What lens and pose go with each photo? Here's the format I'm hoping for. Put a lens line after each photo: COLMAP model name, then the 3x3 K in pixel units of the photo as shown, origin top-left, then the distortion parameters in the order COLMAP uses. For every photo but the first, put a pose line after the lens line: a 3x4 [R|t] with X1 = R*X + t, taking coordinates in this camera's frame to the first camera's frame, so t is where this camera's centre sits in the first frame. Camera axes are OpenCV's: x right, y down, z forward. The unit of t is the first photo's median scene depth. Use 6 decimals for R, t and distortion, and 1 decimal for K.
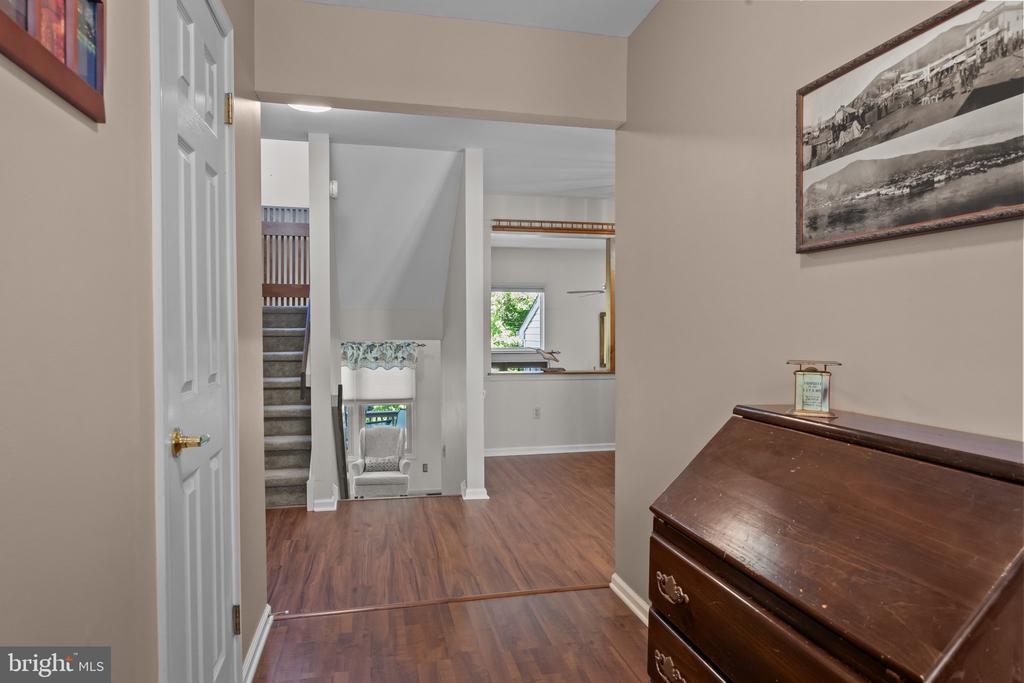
lens RADIAL K [[643.7, 0, 507.7], [0, 643.7, 347.8], [0, 0, 1]] dist [0.005246, 0.000277]
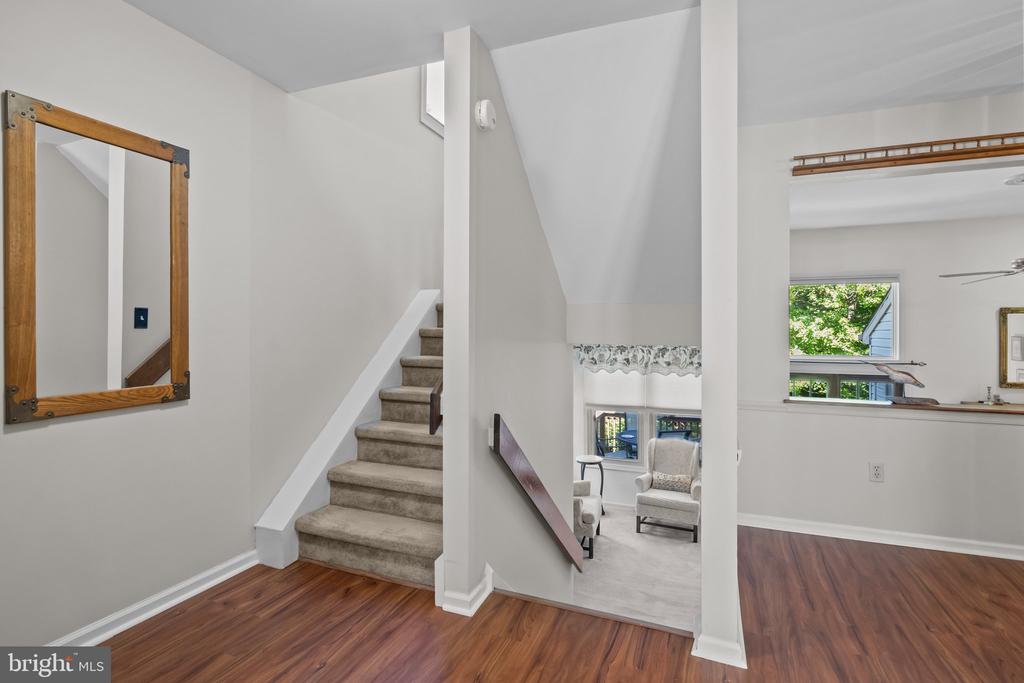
lens RADIAL K [[512.0, 0, 510.1], [0, 512.0, 332.7], [0, 0, 1]] dist [-0.010552, -0.000408]
pose [[0.823498, 0.002439, -0.567314, 0.021580], [-0.017821, 0.999608, -0.021571, -0.007080], [0.567039, 0.027874, 0.823219, 0.279167]]
